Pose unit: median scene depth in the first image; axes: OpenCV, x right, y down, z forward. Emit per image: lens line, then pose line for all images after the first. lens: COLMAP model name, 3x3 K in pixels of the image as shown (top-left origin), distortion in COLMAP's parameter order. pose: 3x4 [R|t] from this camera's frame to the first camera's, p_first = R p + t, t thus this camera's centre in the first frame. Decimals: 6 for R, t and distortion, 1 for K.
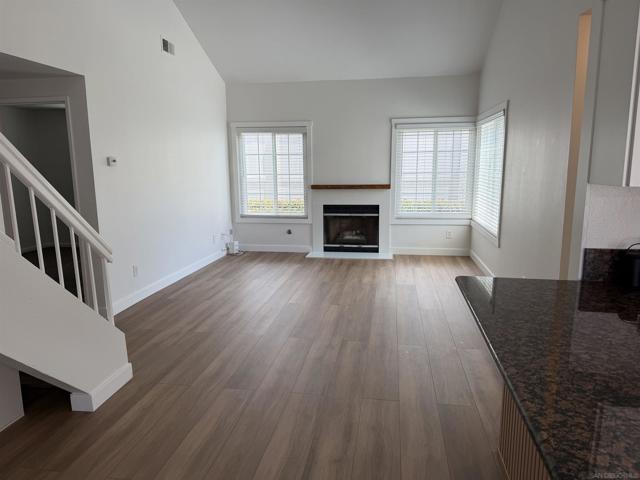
lens RADIAL K [[447.9, 0, 320.0], [0, 447.9, 240.0], [0, 0, 1]] dist [0.083584, -0.133212]
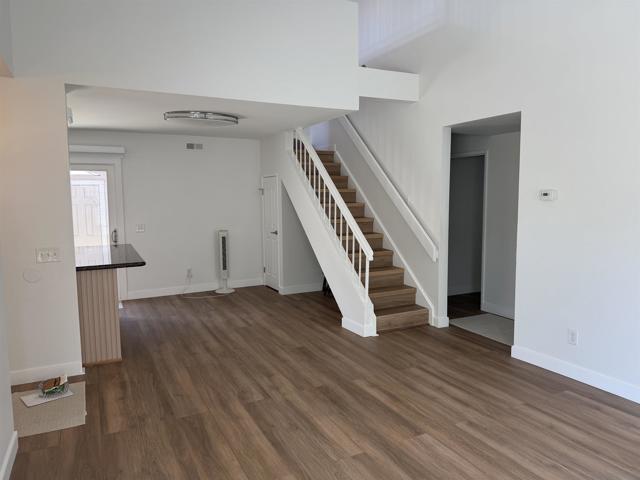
lens RADIAL K [[447.9, 0, 320.0], [0, 447.9, 240.0], [0, 0, 1]] dist [0.083584, -0.133212]
pose [[-0.807779, 0.076893, -0.584449, 0.443766], [-0.080062, 0.967959, 0.238005, -0.285196], [0.584023, 0.239048, -0.775740, 1.573125]]
